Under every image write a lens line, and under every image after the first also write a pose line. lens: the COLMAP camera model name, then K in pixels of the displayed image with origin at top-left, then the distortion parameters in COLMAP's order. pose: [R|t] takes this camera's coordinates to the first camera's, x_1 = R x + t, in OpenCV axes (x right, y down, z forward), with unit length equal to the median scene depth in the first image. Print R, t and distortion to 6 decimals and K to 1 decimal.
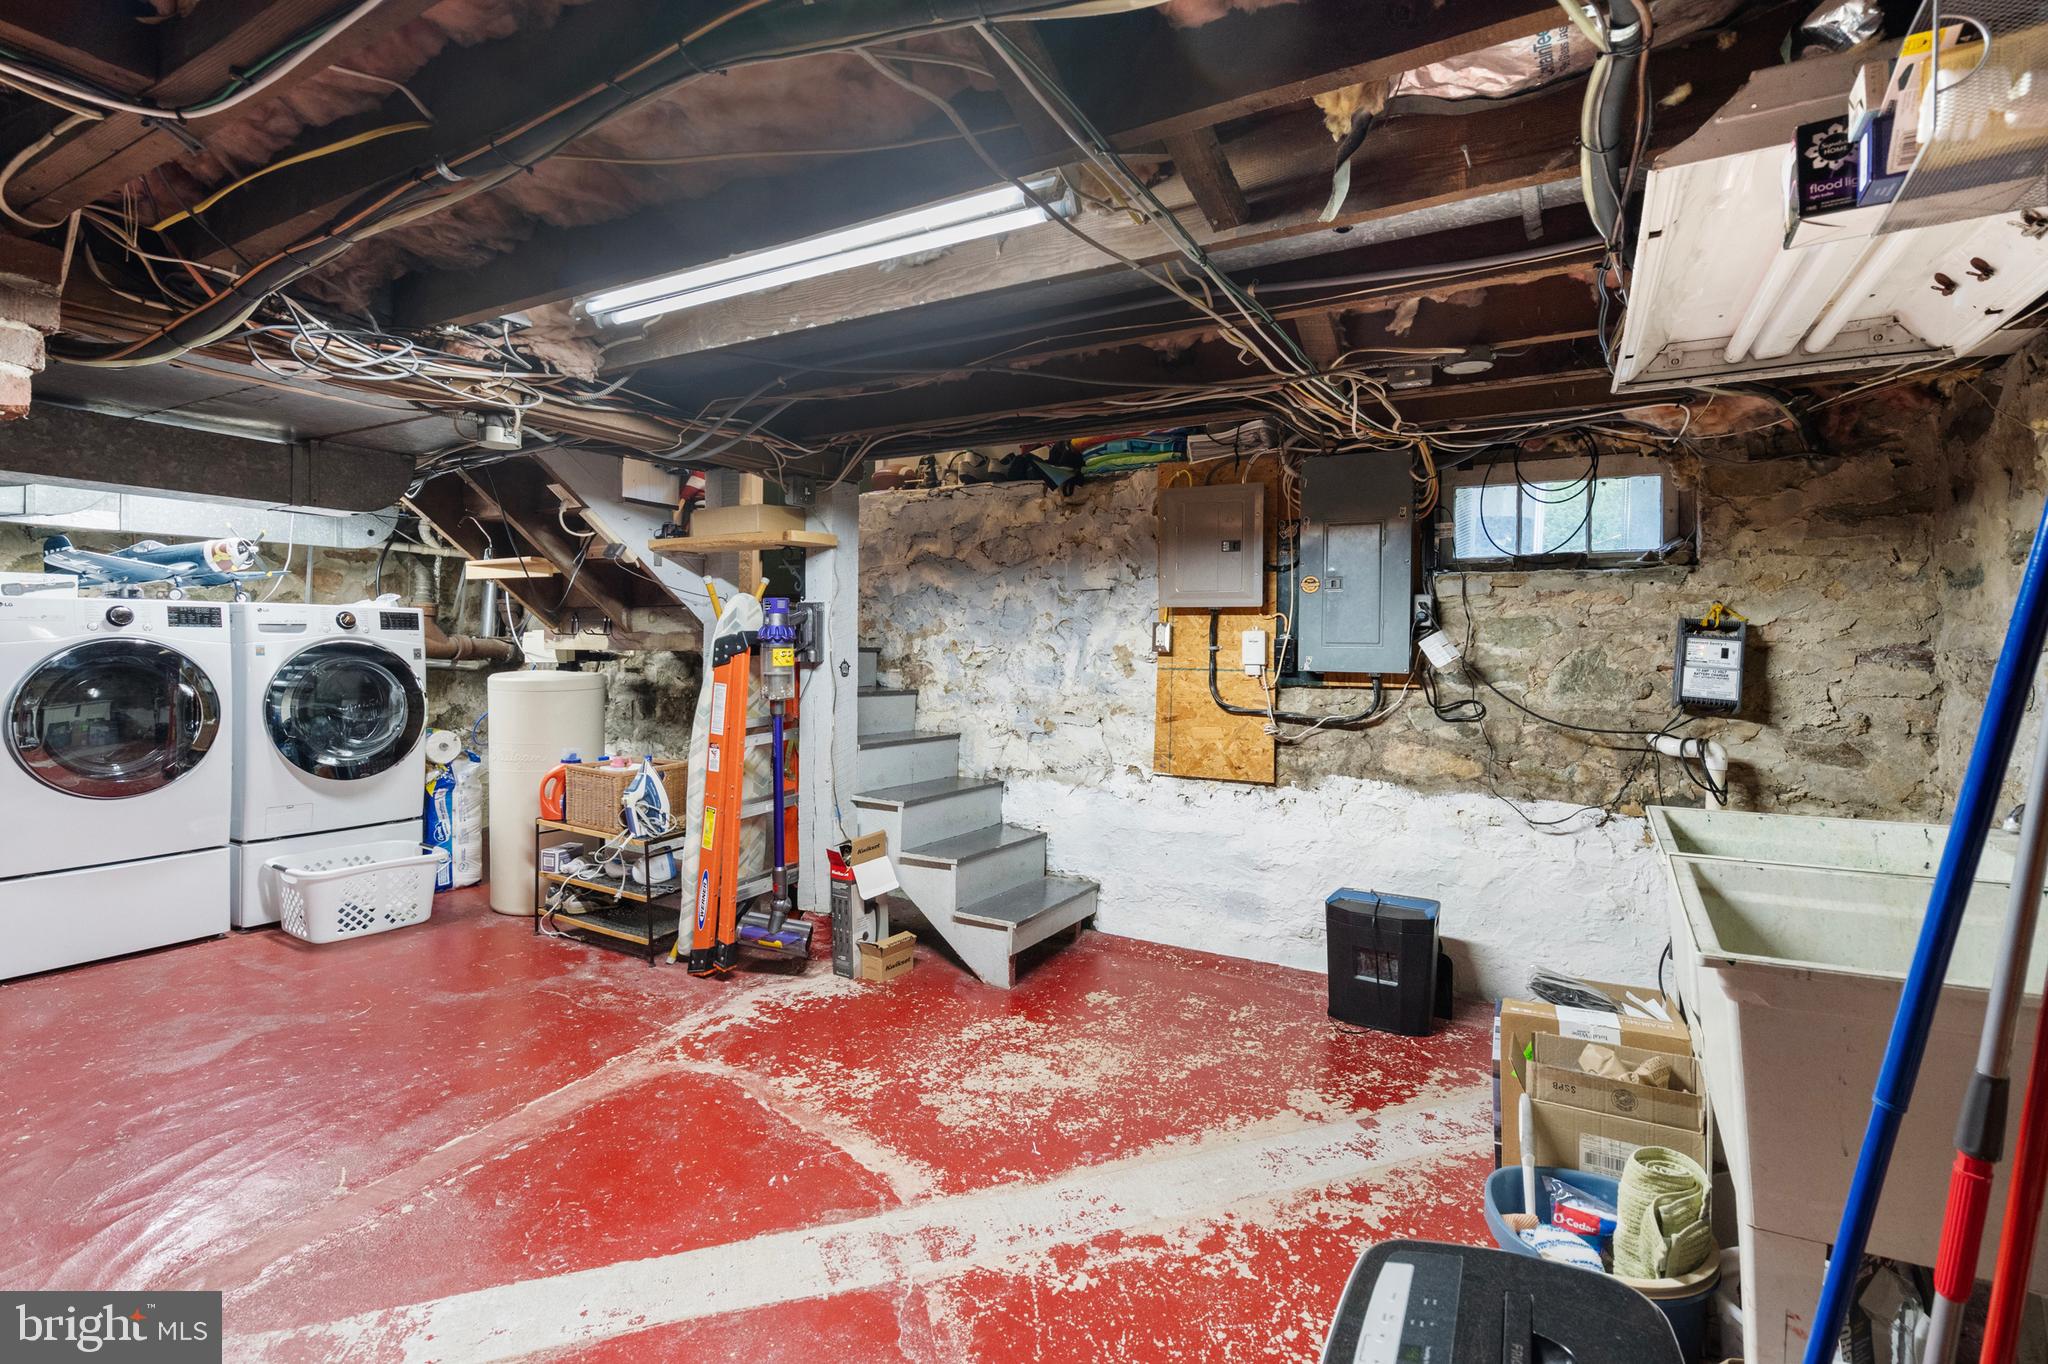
lens RADIAL K [[956.8, 0, 1011.5], [0, 956.8, 666.6], [0, 0, 1]] dist [0.018893, -0.000496]
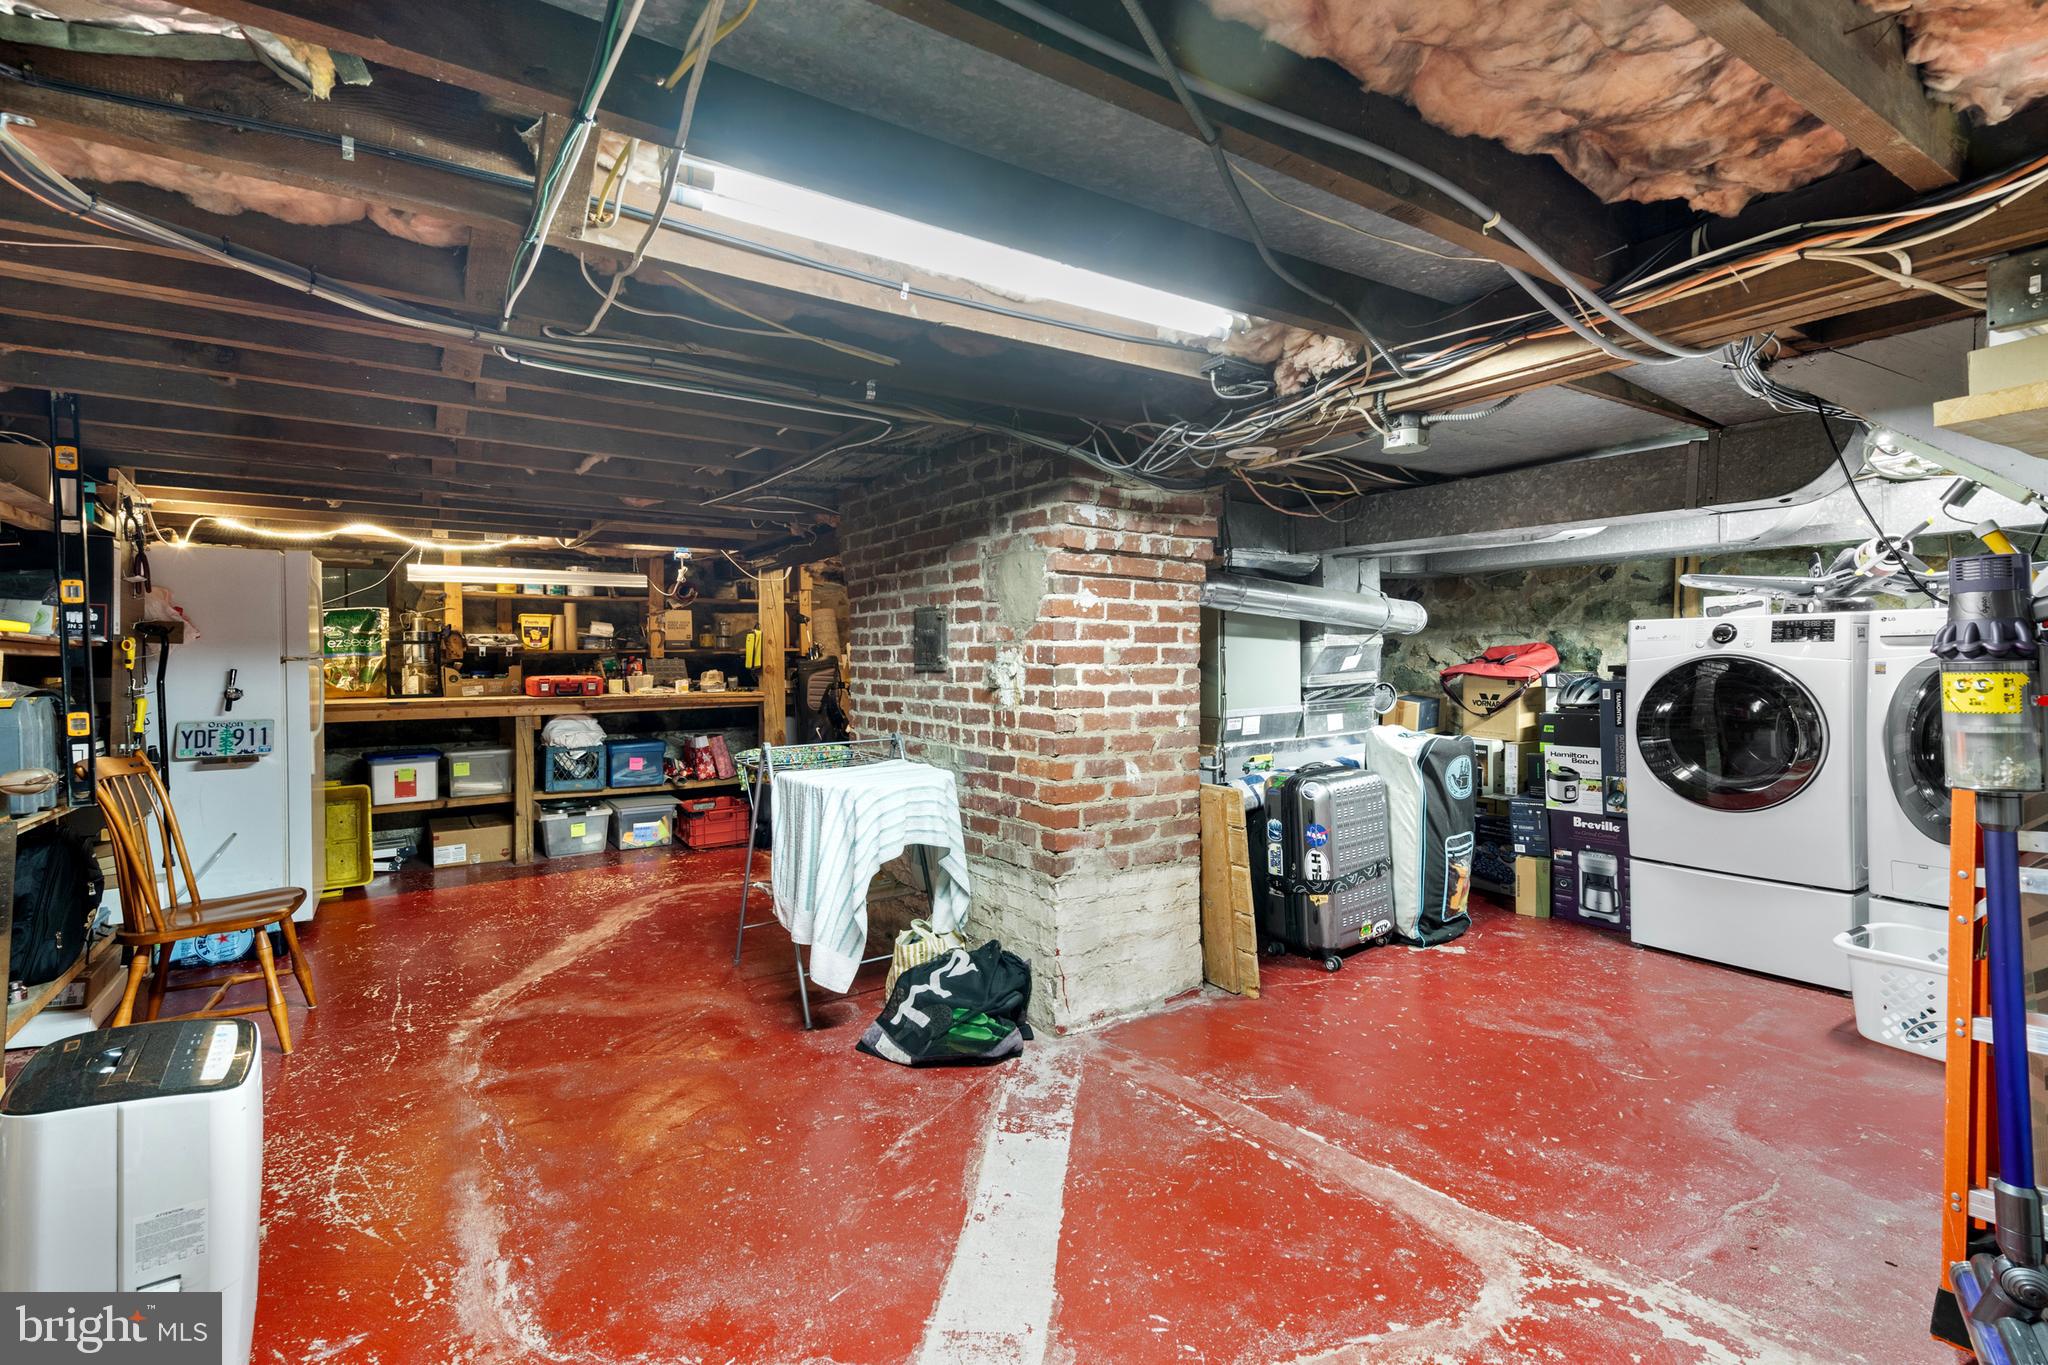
lens RADIAL K [[956.8, 0, 1010.1], [0, 956.8, 676.6], [0, 0, 1]] dist [0.018893, -0.000496]
pose [[-0.450385, 0.011609, -0.892759, 0.399716], [-0.018679, 0.999574, 0.022422, -0.018123], [0.892639, 0.026774, -0.449976, 0.935691]]
